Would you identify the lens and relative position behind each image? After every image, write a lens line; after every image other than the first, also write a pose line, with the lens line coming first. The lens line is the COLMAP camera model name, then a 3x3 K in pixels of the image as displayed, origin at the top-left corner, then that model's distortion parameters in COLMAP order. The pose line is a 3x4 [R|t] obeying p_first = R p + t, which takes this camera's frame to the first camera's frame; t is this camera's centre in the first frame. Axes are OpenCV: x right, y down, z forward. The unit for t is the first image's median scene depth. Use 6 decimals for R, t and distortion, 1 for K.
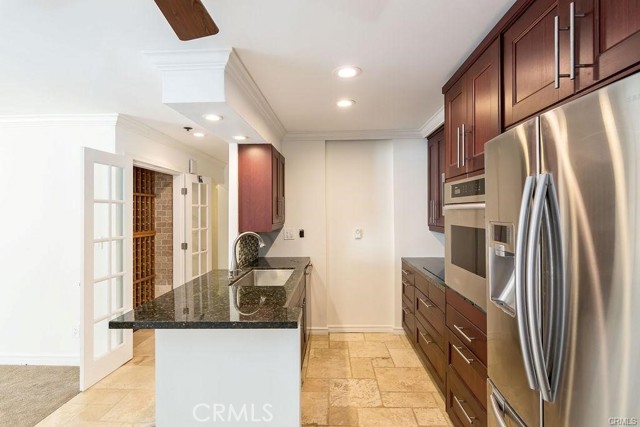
lens RADIAL K [[326.1, 0, 324.2], [0, 326.1, 209.3], [0, 0, 1]] dist [0.000650, -0.001714]
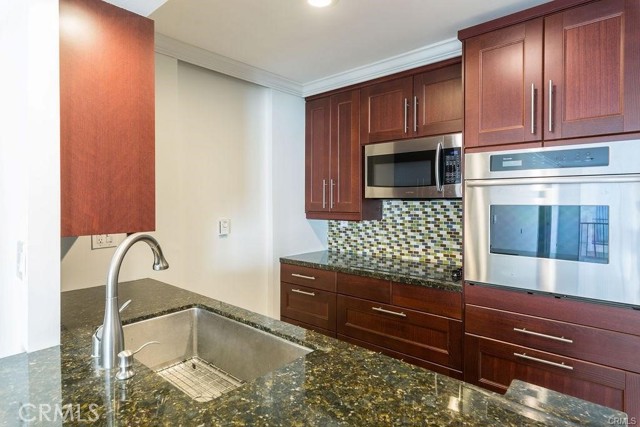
lens RADIAL K [[359.3, 0, 320.6], [0, 359.3, 202.3], [0, 0, 1]] dist [0.016609, 0.001656]
pose [[0.636618, 0.003100, 0.771173, -0.311601], [-0.009534, 0.999947, 0.003851, 0.022655], [-0.771120, -0.009804, 0.636614, 0.431572]]
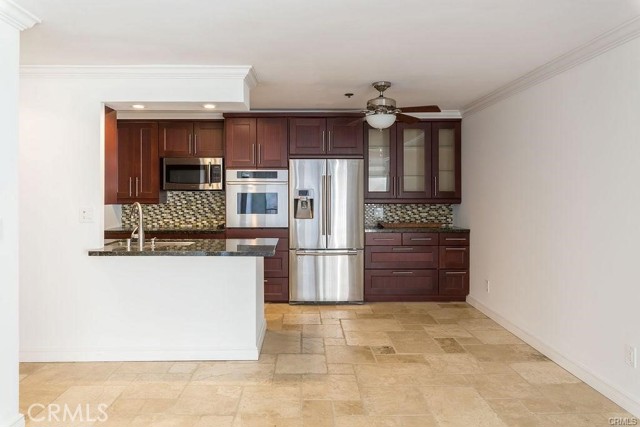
lens RADIAL K [[441.1, 0, 314.7], [0, 441.1, 193.6], [0, 0, 1]] dist [0.004211, -0.001440]
pose [[-0.054803, 0.006787, 0.998474, -1.181323], [-0.006553, 0.999953, -0.007157, 0.036660], [-0.998476, -0.006935, -0.054756, 0.400458]]
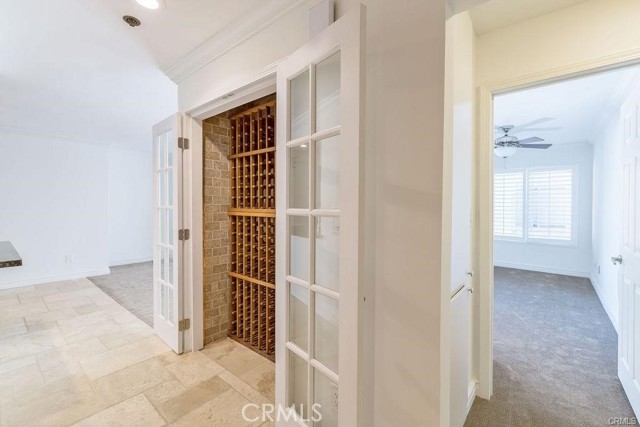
lens RADIAL K [[275.5, 0, 322.0], [0, 275.5, 212.0], [0, 0, 1]] dist [-0.001489, -0.000227]
pose [[-0.607841, 0.019334, -0.793823, -0.219307], [0.003617, 0.999761, 0.021580, 0.068794], [0.794050, 0.010246, -0.607766, 1.428130]]
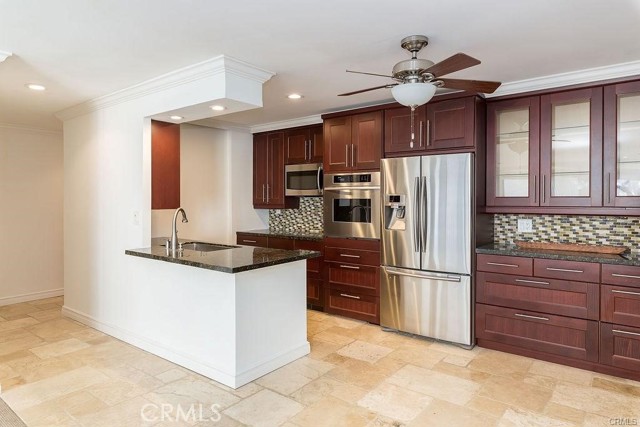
lens RADIAL K [[401.7, 0, 322.8], [0, 401.7, 204.7], [0, 0, 1]] dist [0.008216, -0.002115]
pose [[0.584347, -0.003738, 0.811496, -0.753319], [-0.010098, 0.999878, 0.011878, 0.029722], [-0.811441, -0.015135, 0.584238, -0.095179]]
